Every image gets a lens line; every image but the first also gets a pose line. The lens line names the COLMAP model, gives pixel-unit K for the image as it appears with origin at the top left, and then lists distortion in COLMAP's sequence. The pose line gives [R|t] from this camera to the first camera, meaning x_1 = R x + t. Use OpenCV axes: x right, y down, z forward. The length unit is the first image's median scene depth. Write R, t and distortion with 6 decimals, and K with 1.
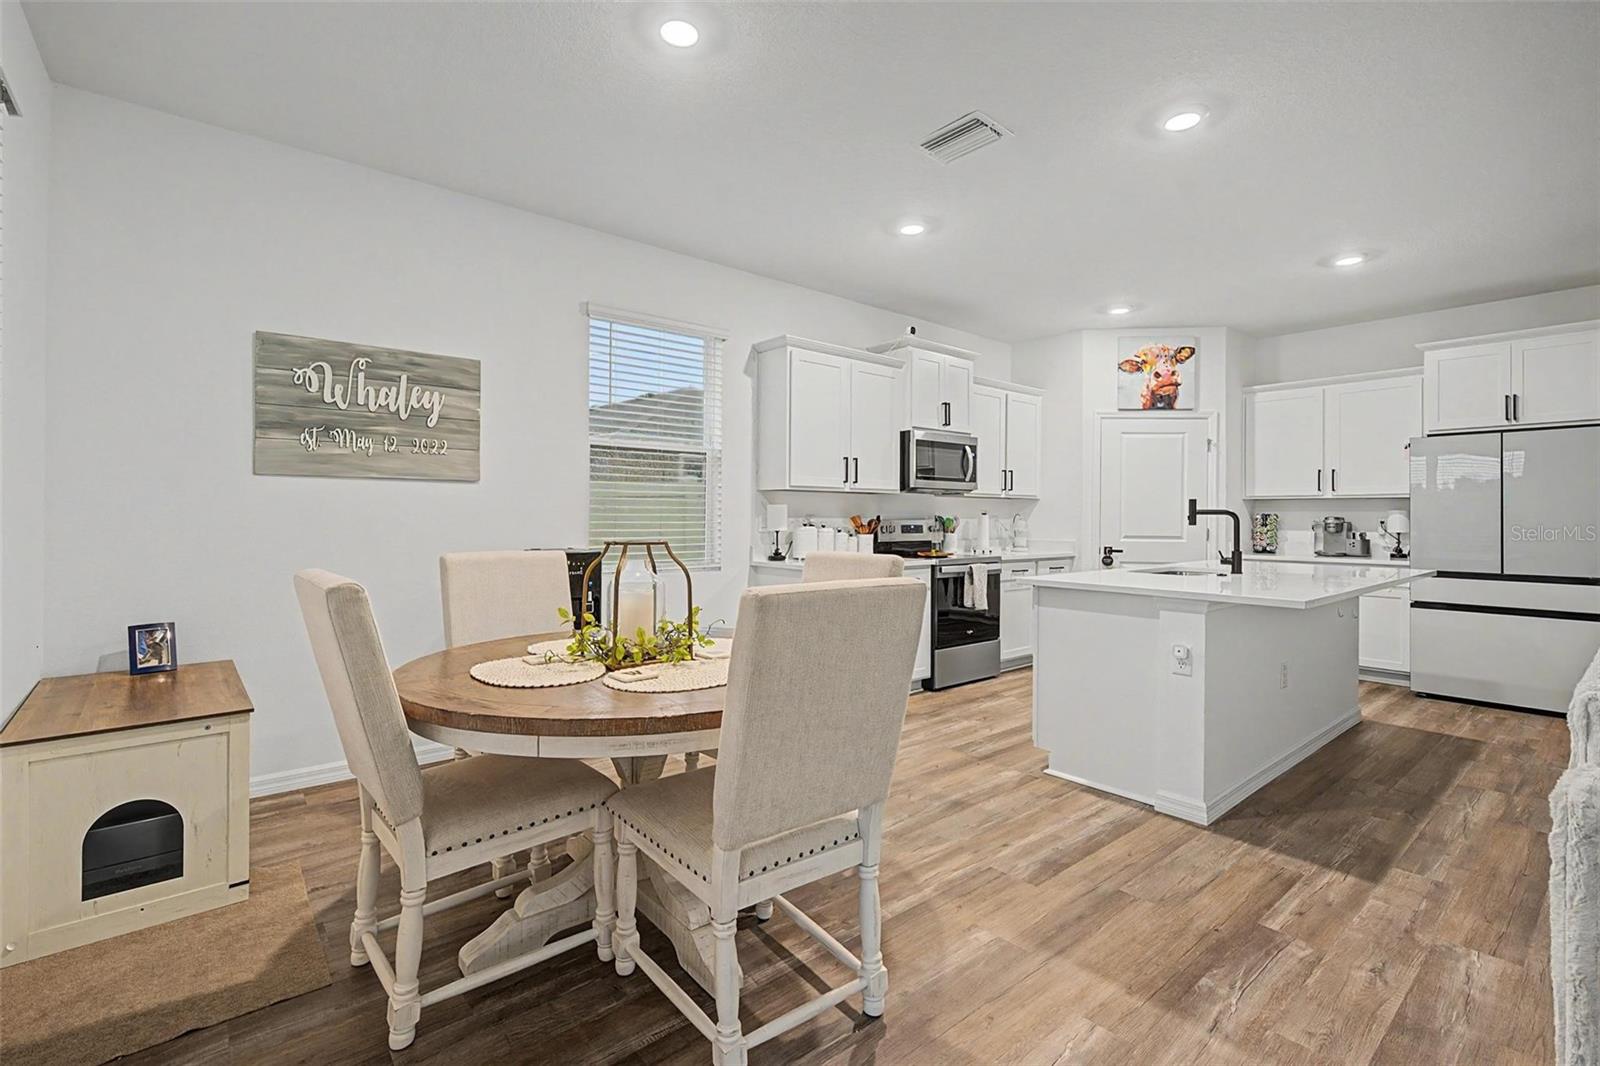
lens RADIAL K [[717.5, 0, 796.6], [0, 717.5, 511.3], [0, 0, 1]] dist [-0.000562, 0.000256]
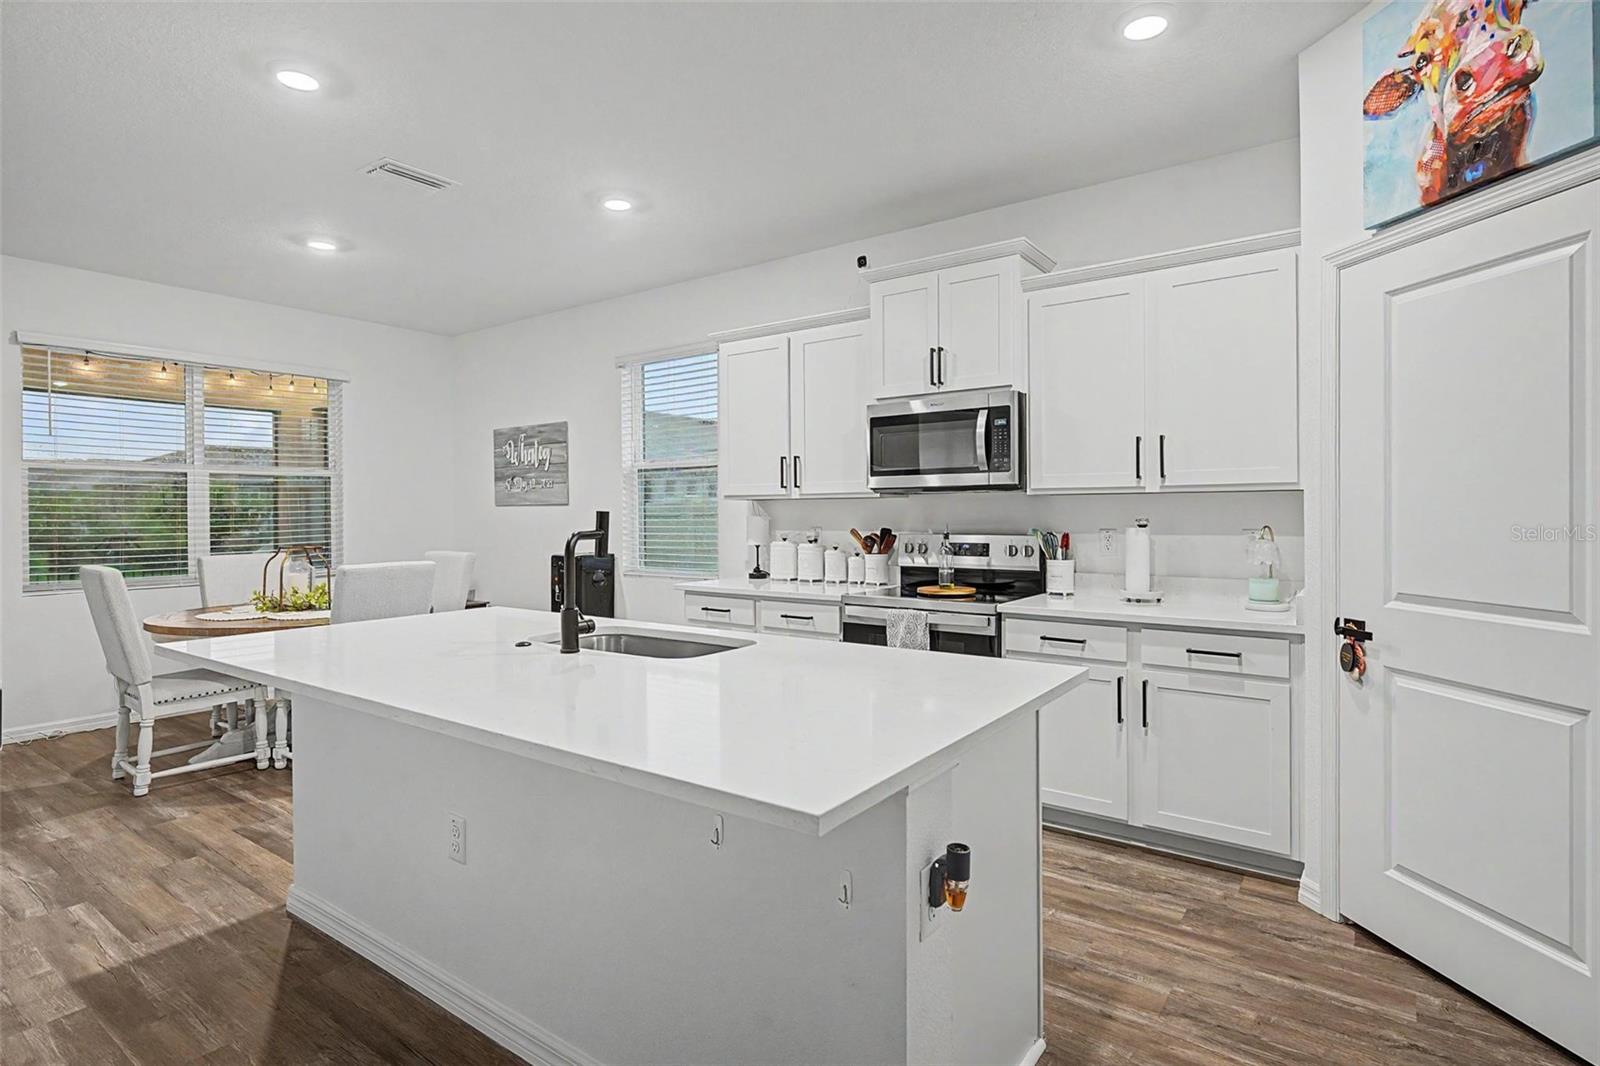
lens RADIAL K [[816.0, 0, 798.6], [0, 816.0, 515.5], [0, 0, 1]] dist [0.000993, -0.000378]
pose [[0.244061, -0.003578, -0.969753, 0.900315], [0.014786, 0.999891, 0.000032, -0.008329], [0.969647, -0.014347, 0.244087, 0.739785]]
